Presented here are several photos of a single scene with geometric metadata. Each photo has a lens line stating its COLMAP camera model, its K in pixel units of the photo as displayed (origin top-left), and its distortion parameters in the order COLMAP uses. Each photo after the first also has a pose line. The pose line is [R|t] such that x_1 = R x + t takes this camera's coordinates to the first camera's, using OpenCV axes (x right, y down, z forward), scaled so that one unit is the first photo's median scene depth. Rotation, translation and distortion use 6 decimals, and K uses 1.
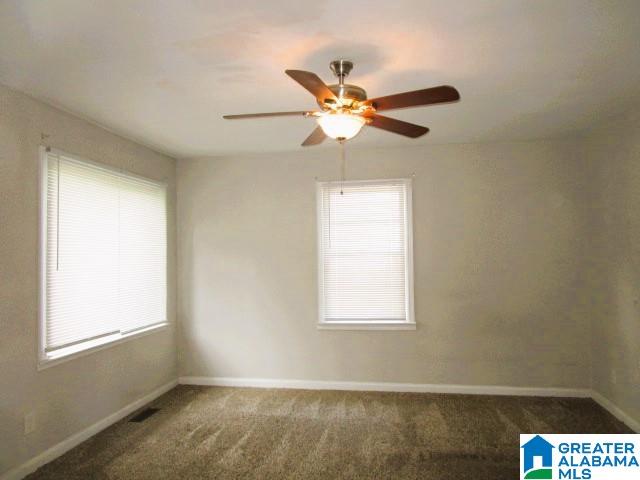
lens RADIAL K [[451.6, 0, 322.0], [0, 451.6, 237.5], [0, 0, 1]] dist [-0.020736, 0.008477]
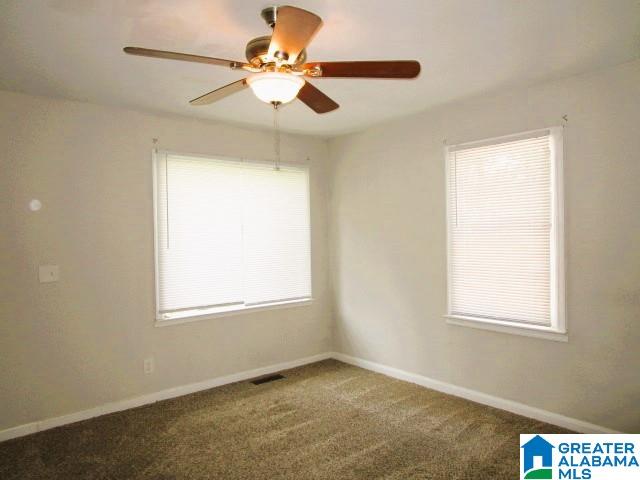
lens RADIAL K [[451.6, 0, 312.6], [0, 451.6, 235.9], [0, 0, 1]] dist [-0.020736, 0.008477]
pose [[0.760867, 0.005579, -0.648884, 0.417425], [0.031184, 0.998493, 0.045151, -0.004640], [0.648158, -0.054588, 0.759547, 0.256338]]
